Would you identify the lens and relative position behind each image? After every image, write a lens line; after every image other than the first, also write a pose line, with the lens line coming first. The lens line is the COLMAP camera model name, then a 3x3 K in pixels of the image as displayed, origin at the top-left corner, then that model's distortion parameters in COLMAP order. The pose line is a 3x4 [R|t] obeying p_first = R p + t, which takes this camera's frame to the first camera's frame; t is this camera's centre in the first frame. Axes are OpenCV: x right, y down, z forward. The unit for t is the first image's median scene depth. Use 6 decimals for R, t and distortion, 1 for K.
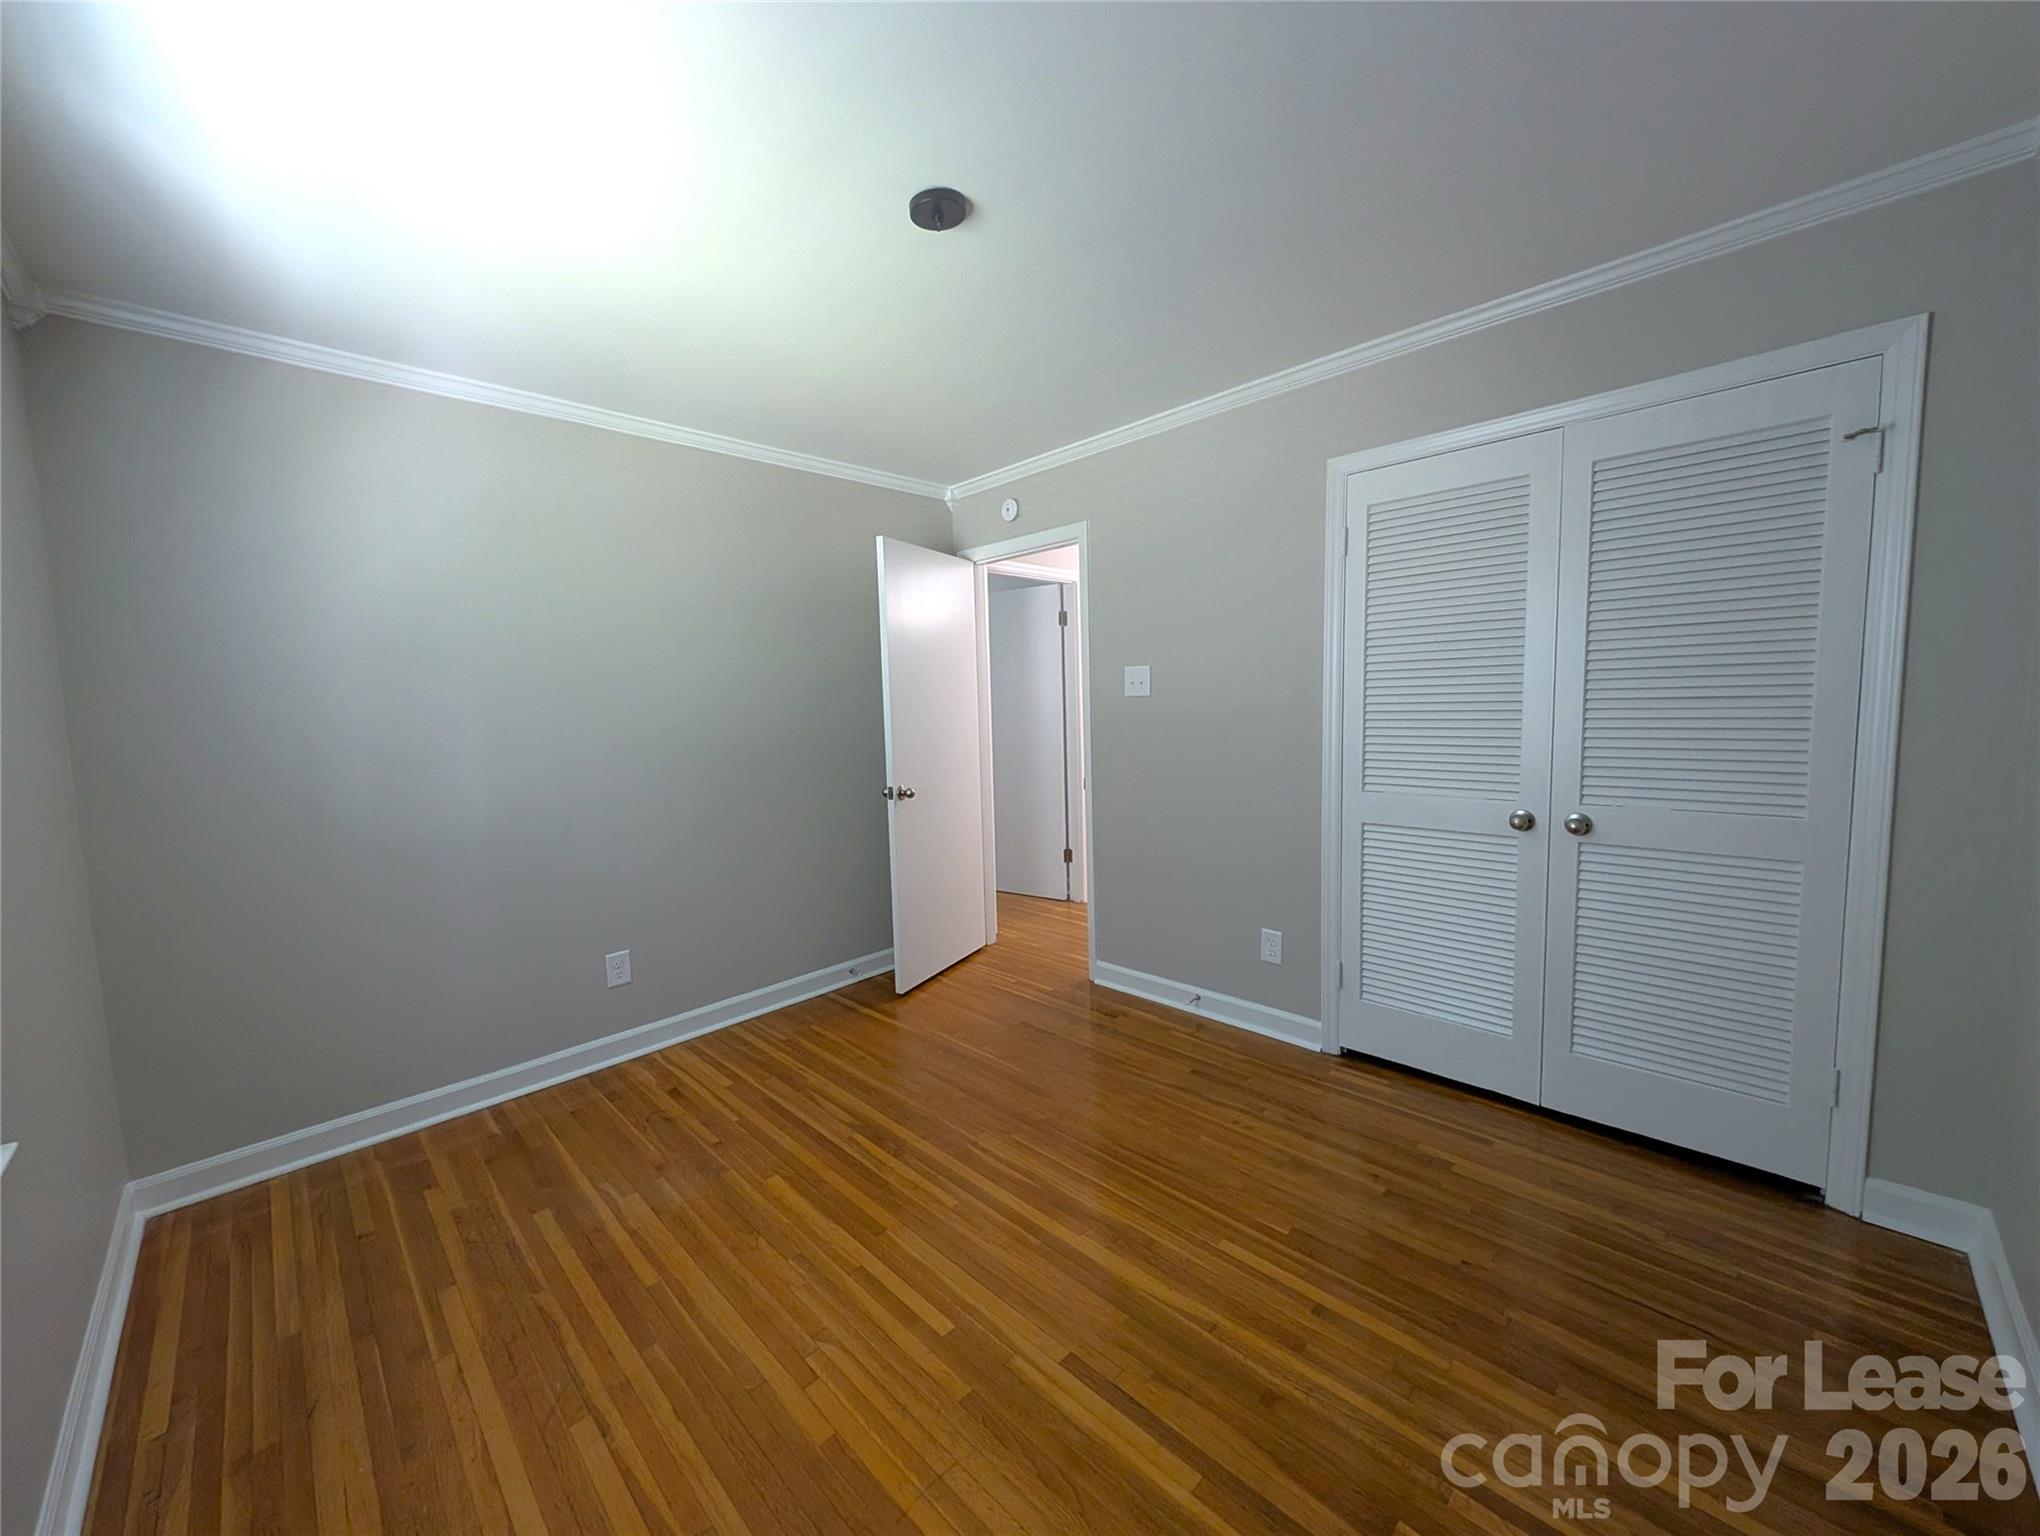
lens RADIAL K [[767.7, 0, 1020.0], [0, 767.7, 768.0], [0, 0, 1]] dist [0.011923, -0.005570]
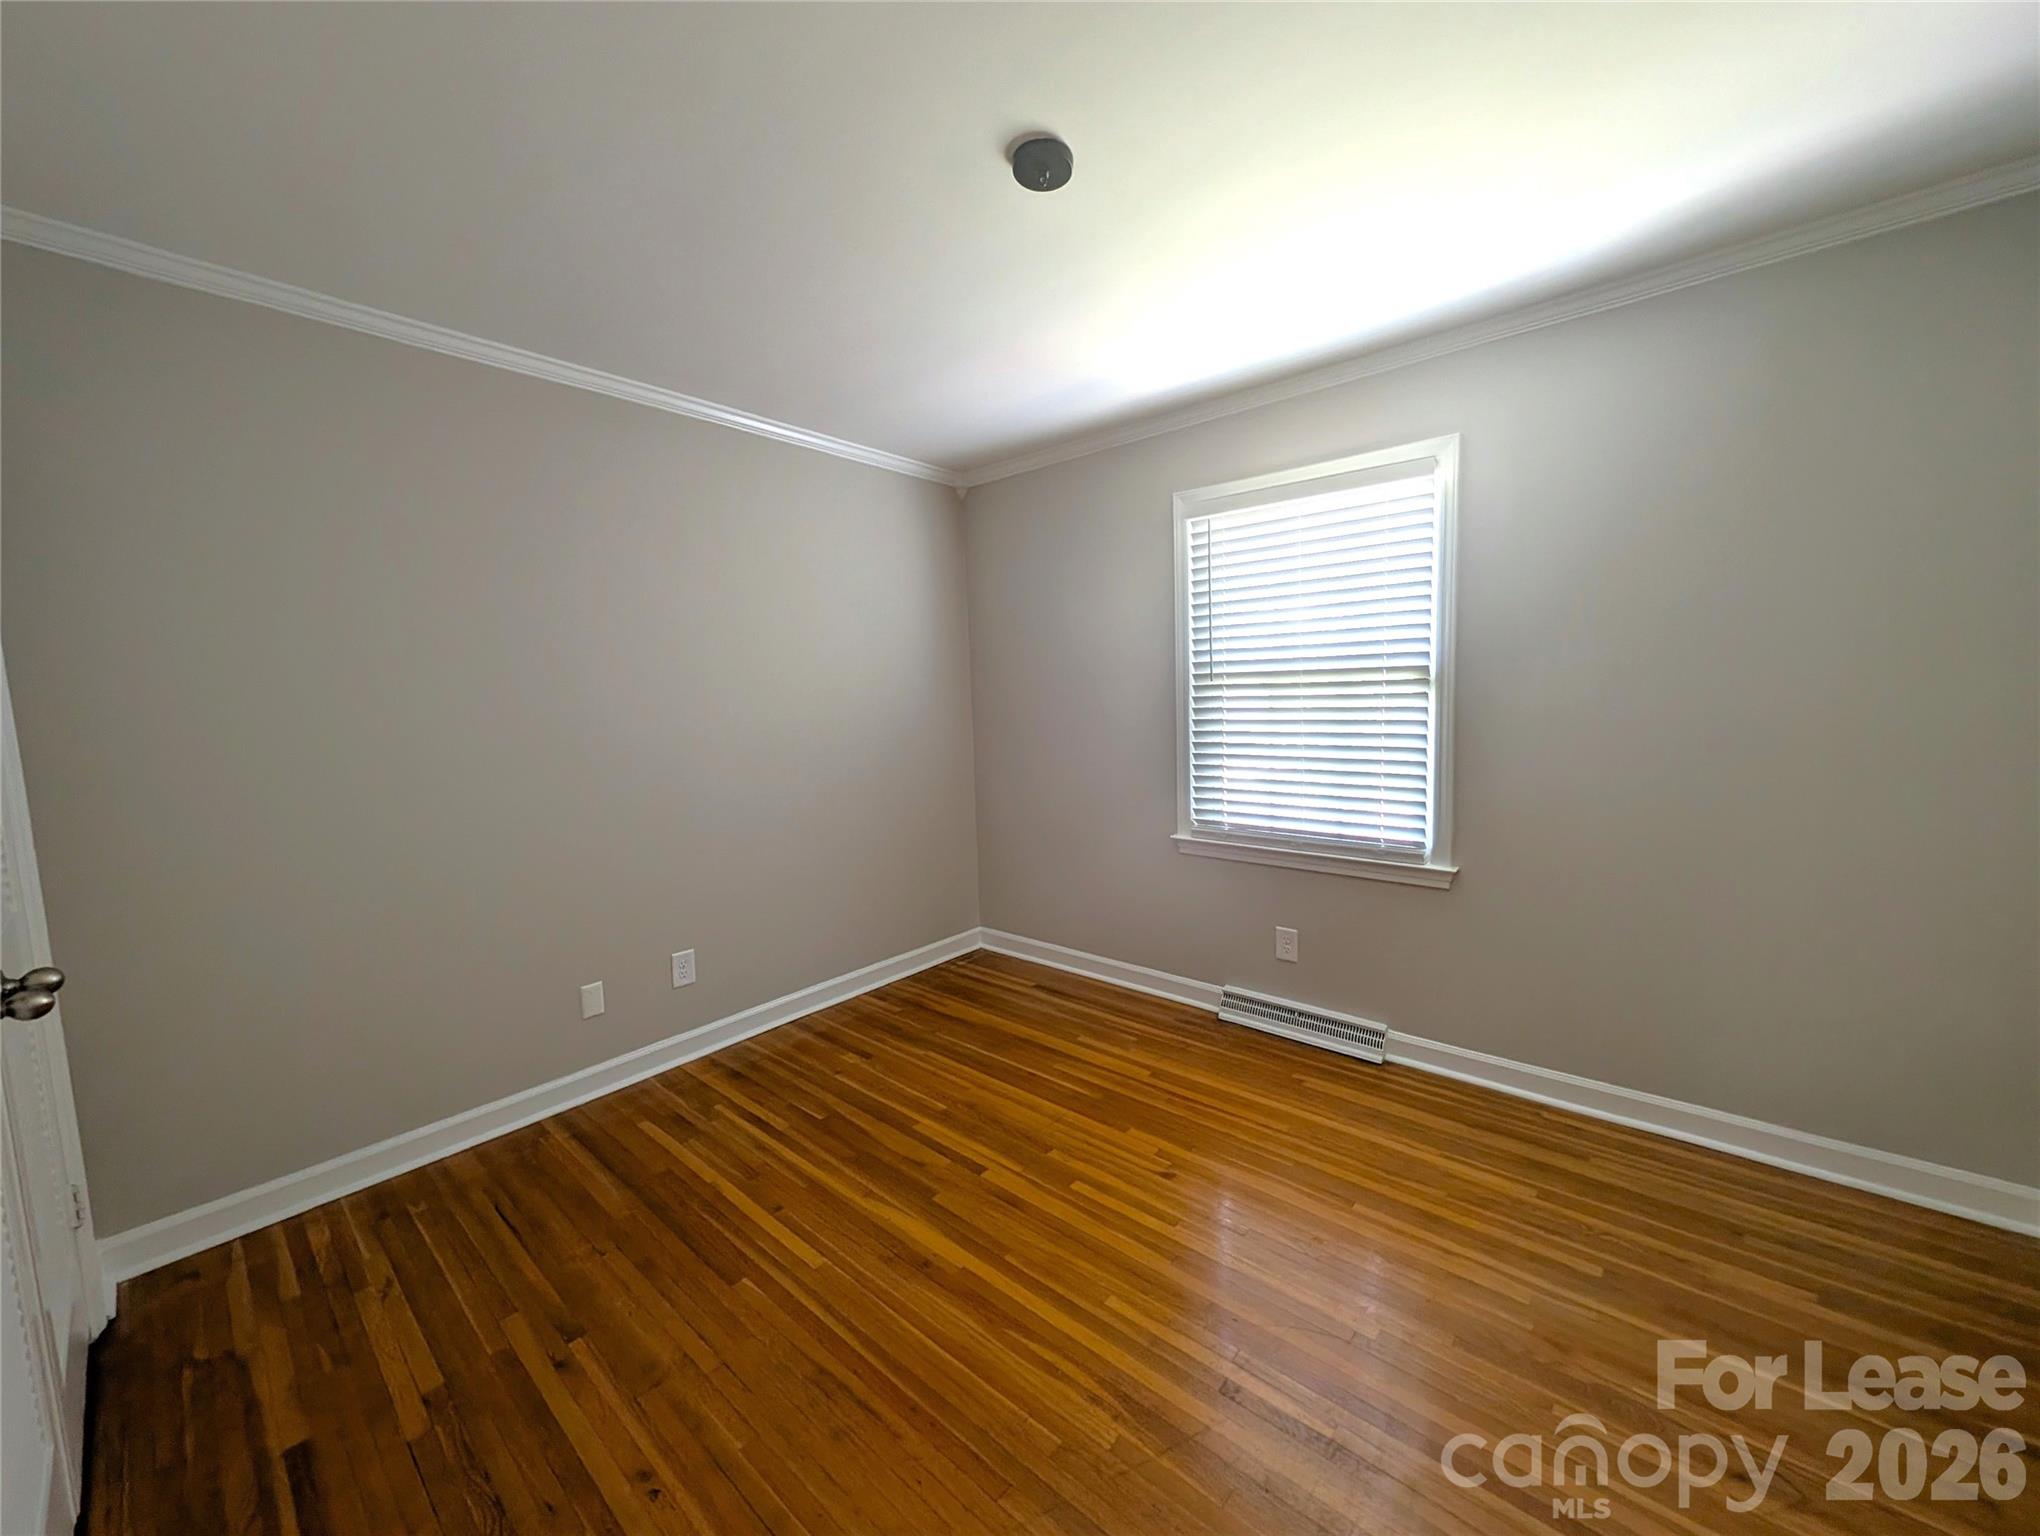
lens RADIAL K [[767.7, 0, 1020.0], [0, 767.7, 768.0], [0, 0, 1]] dist [0.011923, -0.005570]
pose [[-0.995495, 0.069581, -0.064408, 0.030896], [0.055647, 0.978764, 0.197292, -0.206706], [0.076768, 0.192819, -0.978227, 2.107259]]
